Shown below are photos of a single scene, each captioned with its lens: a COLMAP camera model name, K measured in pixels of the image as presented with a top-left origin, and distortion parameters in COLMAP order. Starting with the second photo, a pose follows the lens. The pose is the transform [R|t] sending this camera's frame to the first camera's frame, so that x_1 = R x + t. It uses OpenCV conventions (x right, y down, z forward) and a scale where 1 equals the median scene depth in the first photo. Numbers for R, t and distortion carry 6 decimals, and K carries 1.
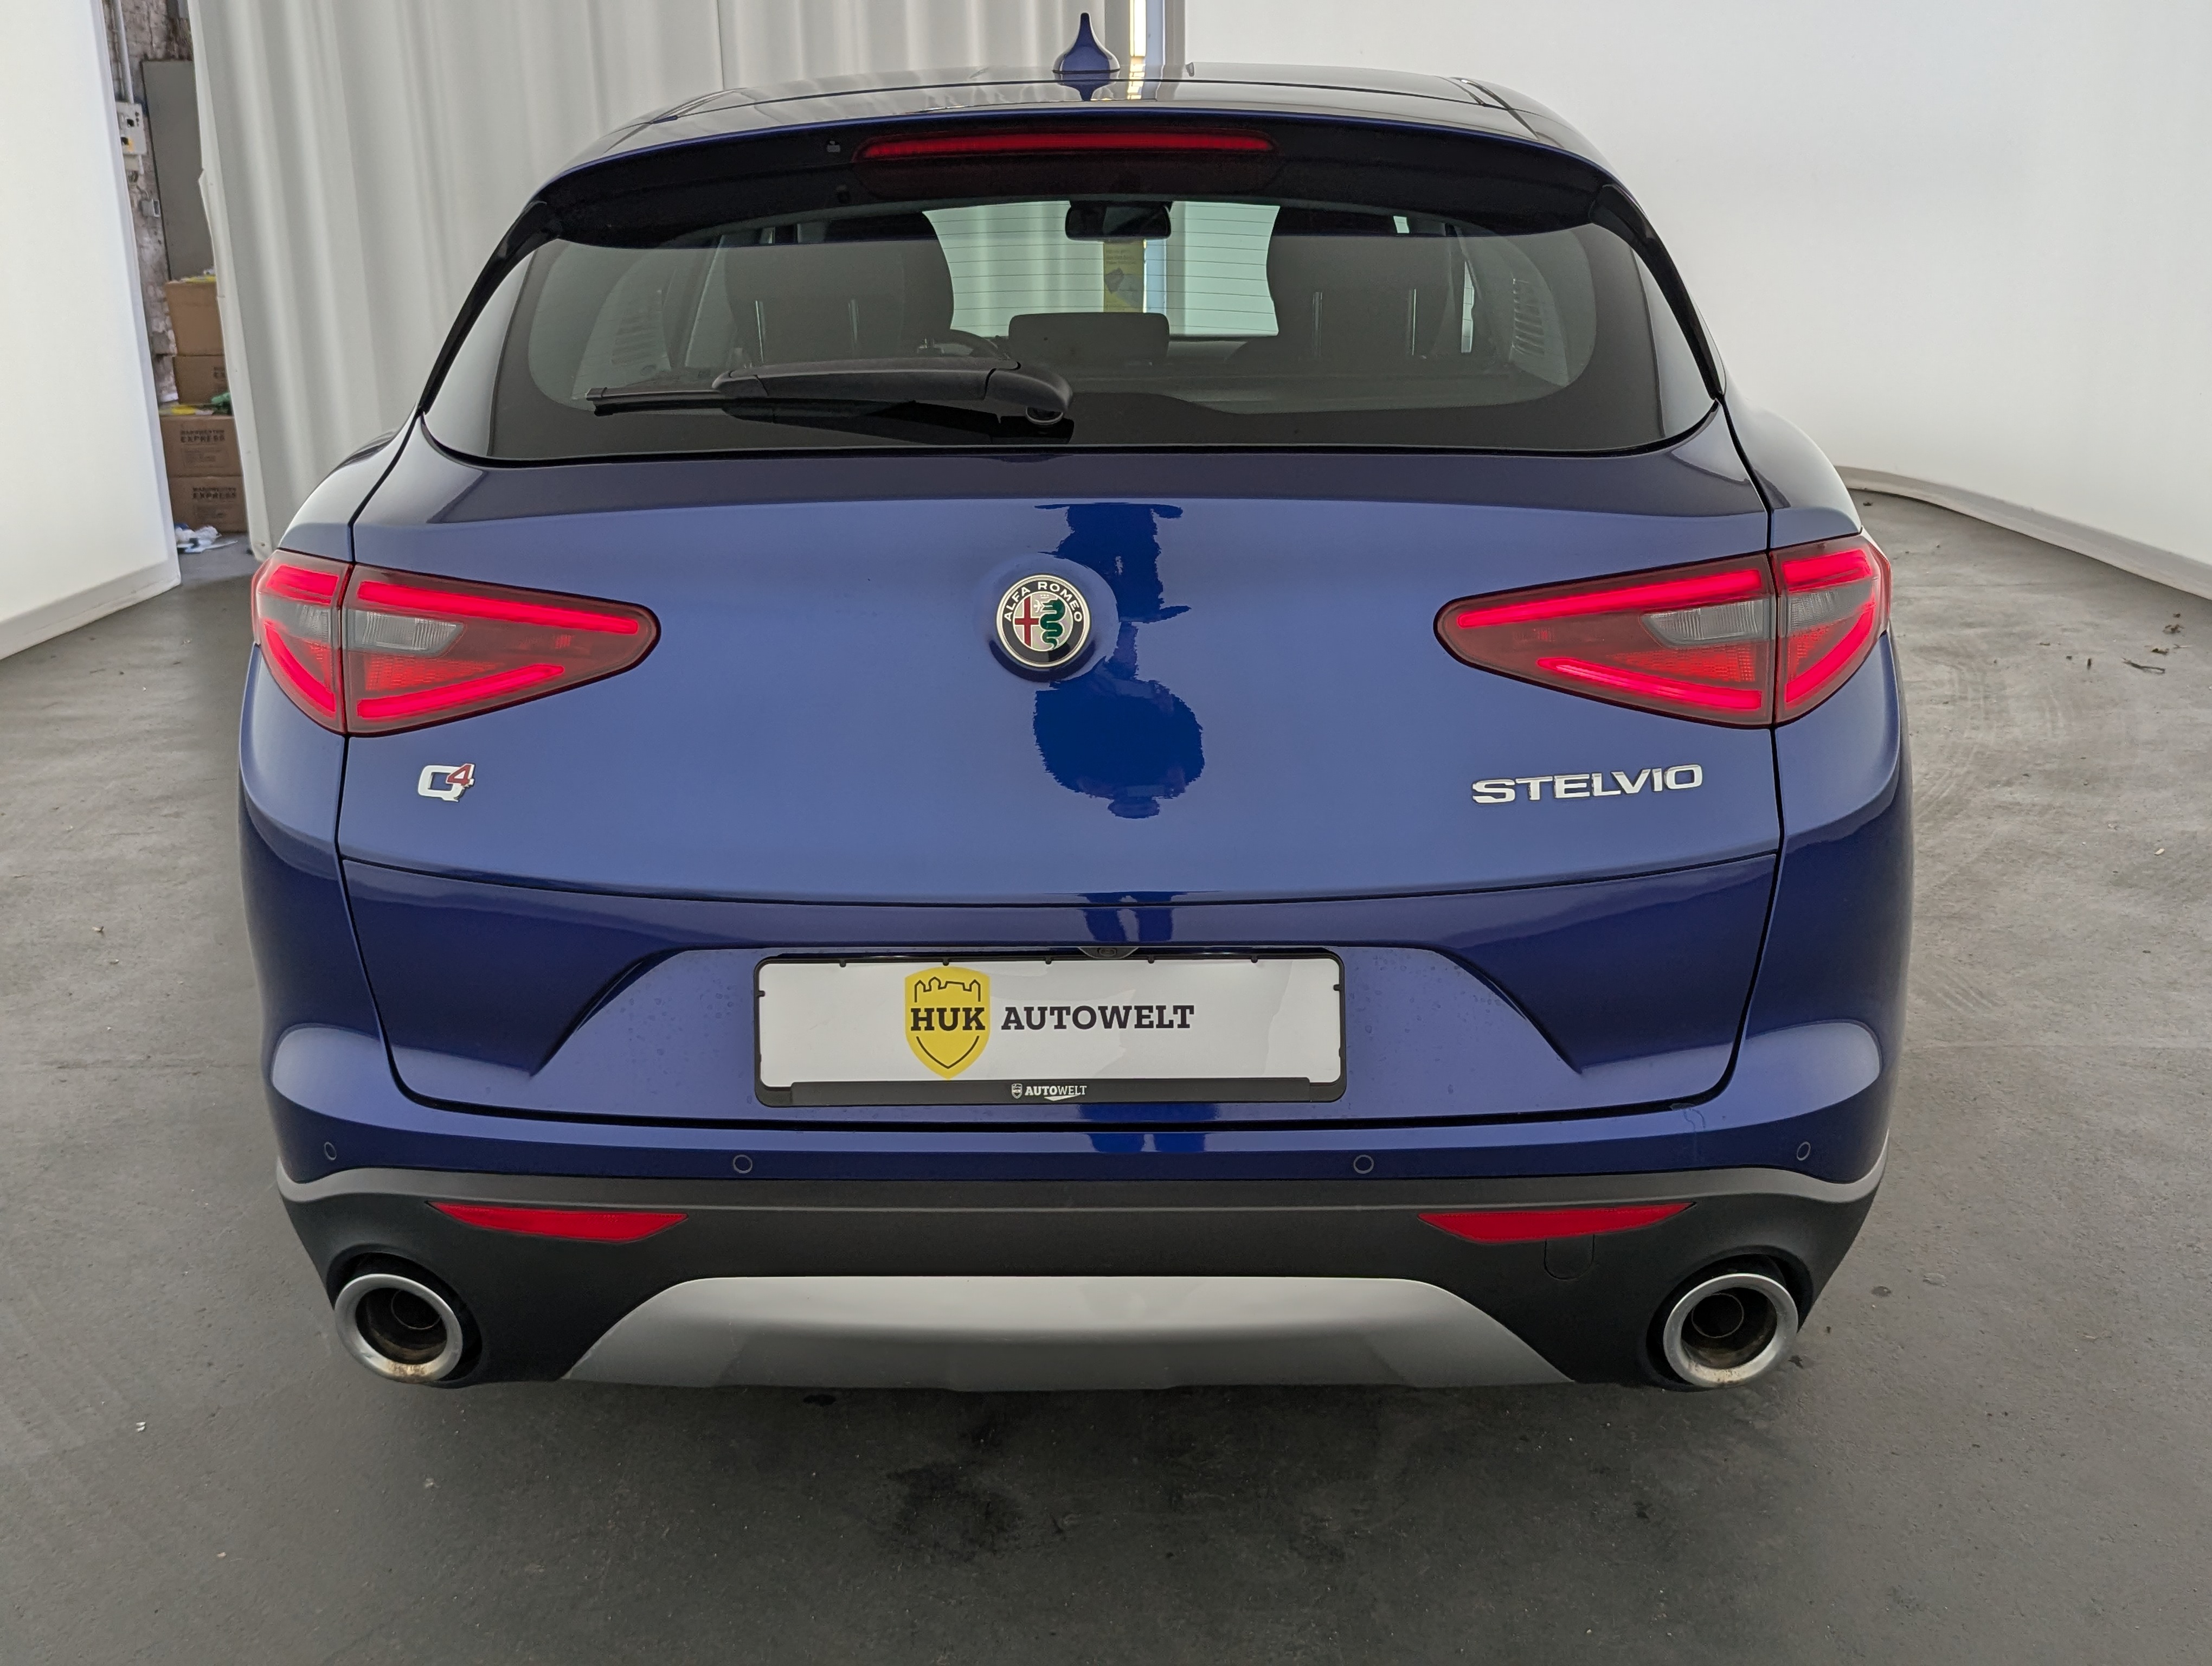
lens RADIAL K [[2140.7, 0, 1102.7], [0, 2140.7, 839.3], [0, 0, 1]] dist [0.032426, 0.000000]
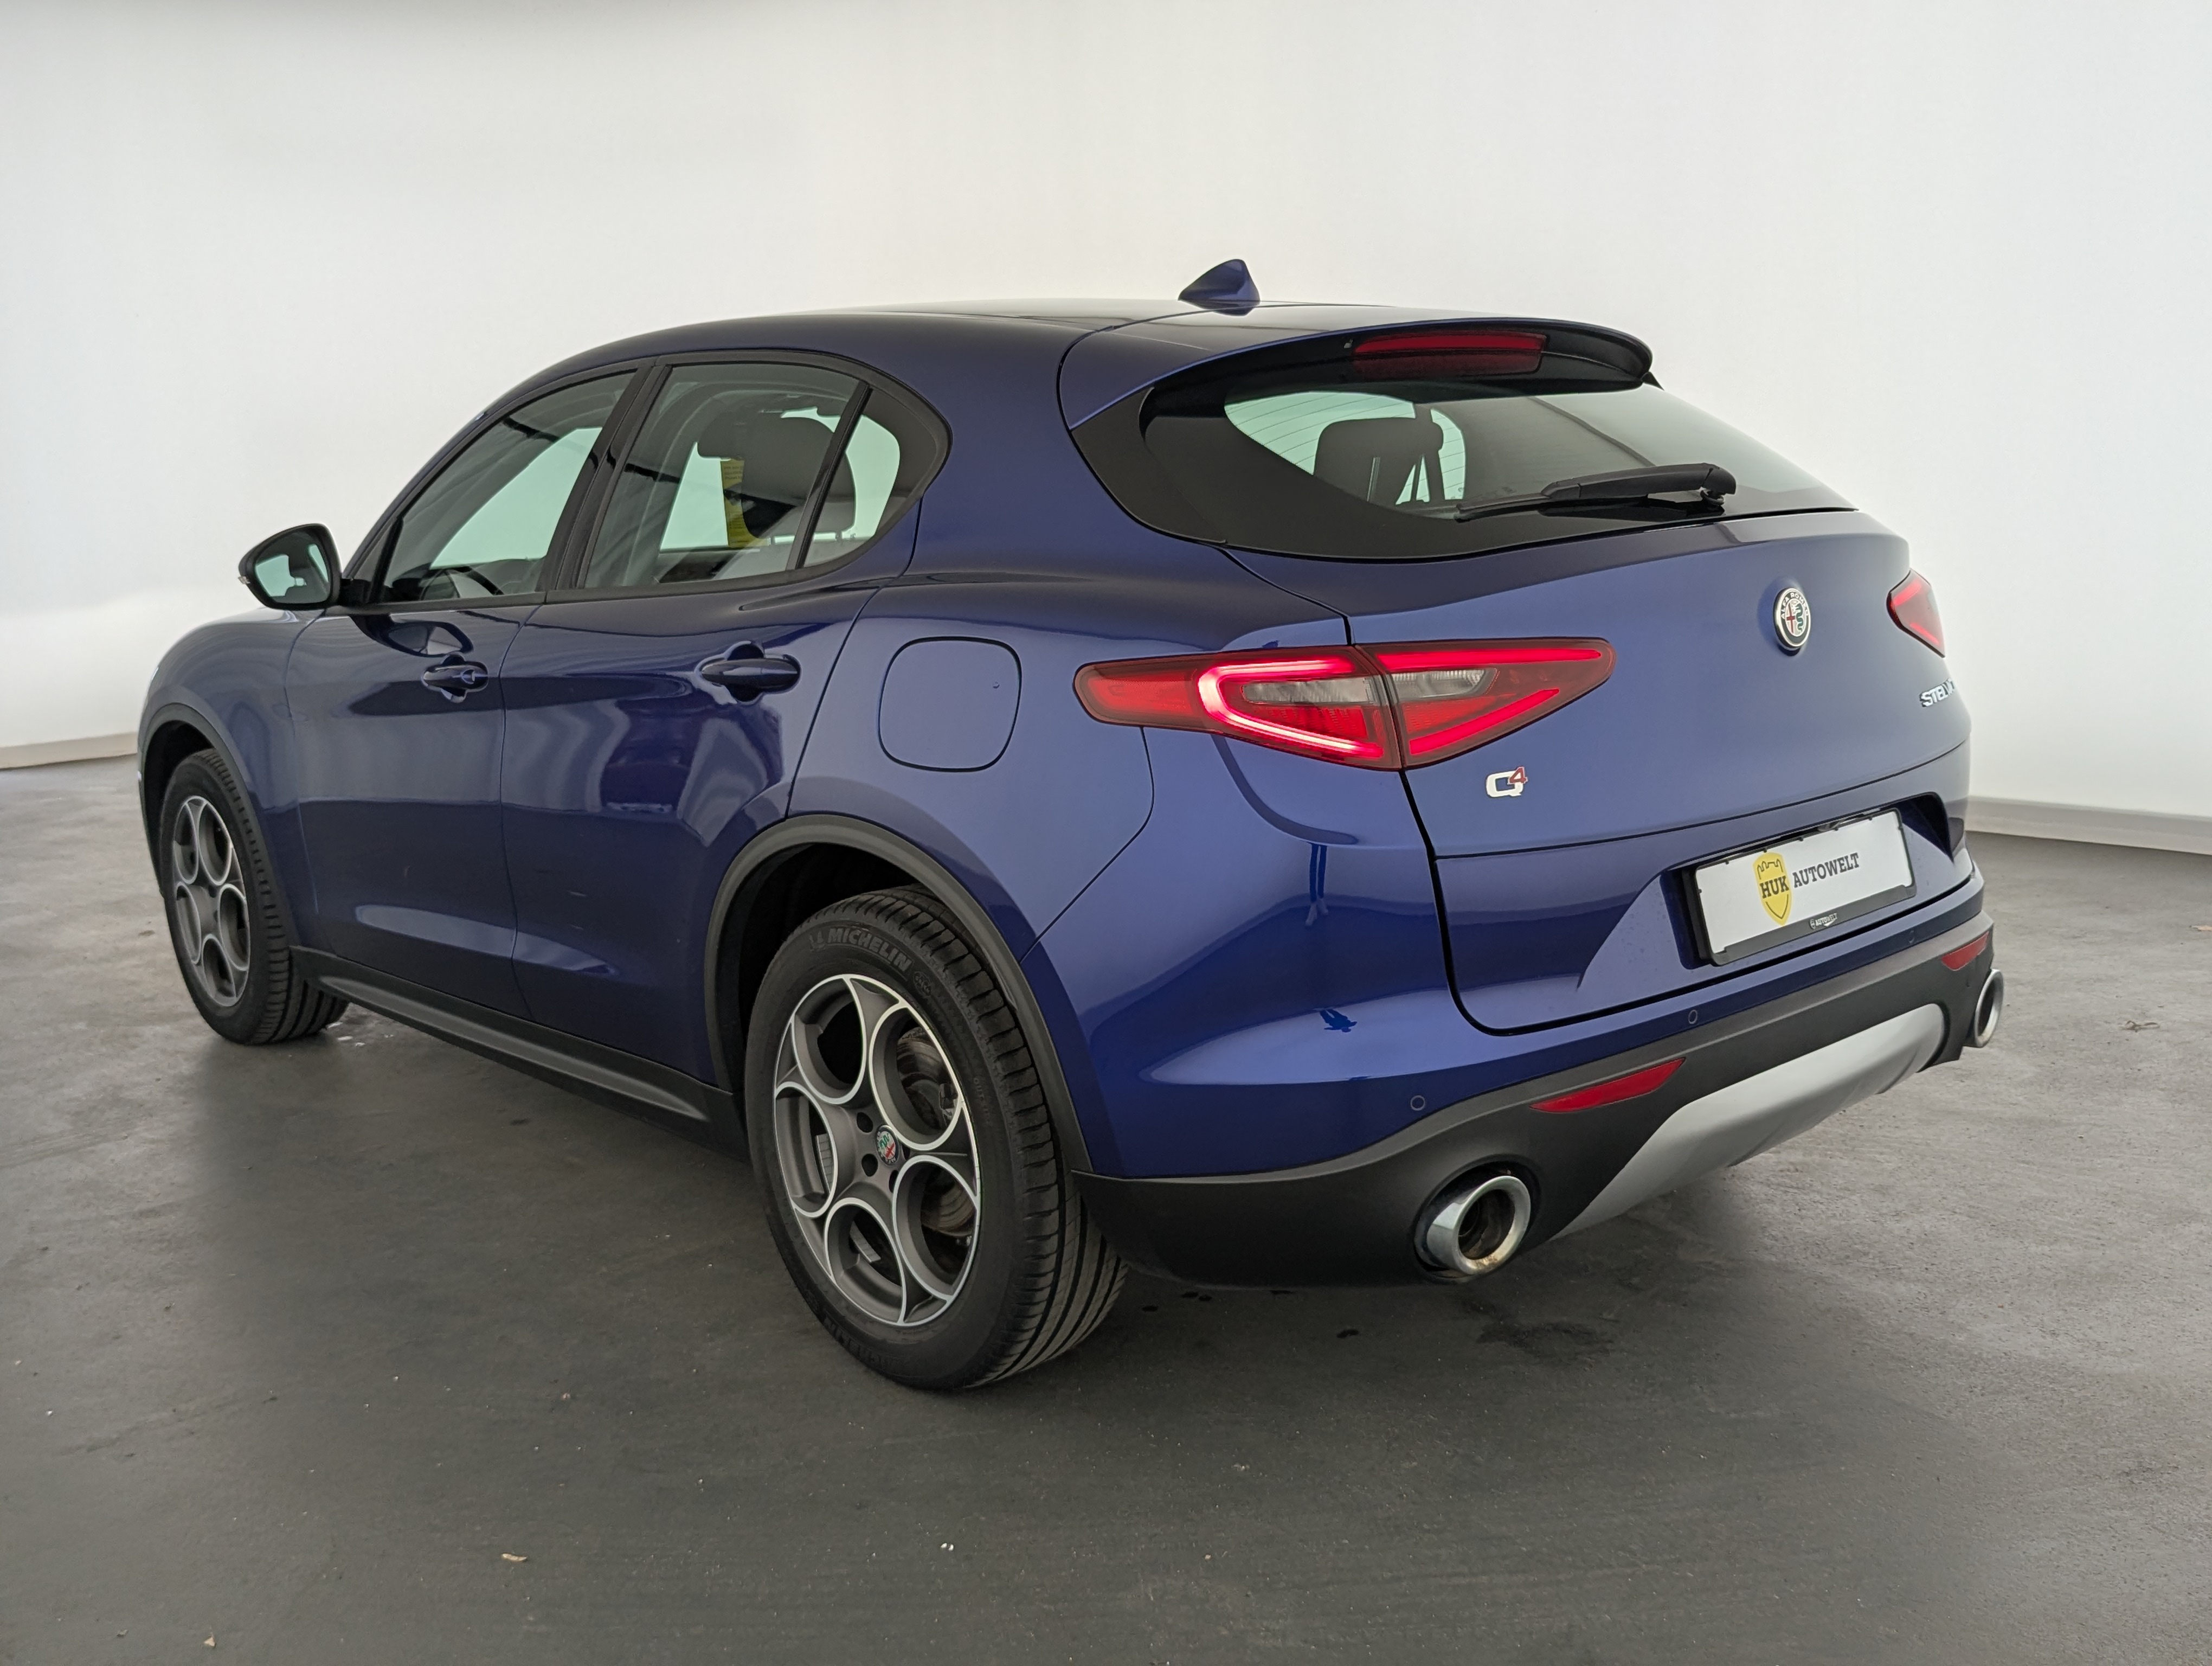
lens RADIAL K [[2140.7, 0, 1105.4], [0, 2140.7, 829.0], [0, 0, 1]] dist [0.032426, 0.000000]
pose [[0.732383, -0.144328, 0.665420, -1.422239], [0.231018, 0.971979, -0.043447, 0.001219], [-0.640504, 0.185544, 0.745203, 0.166704]]
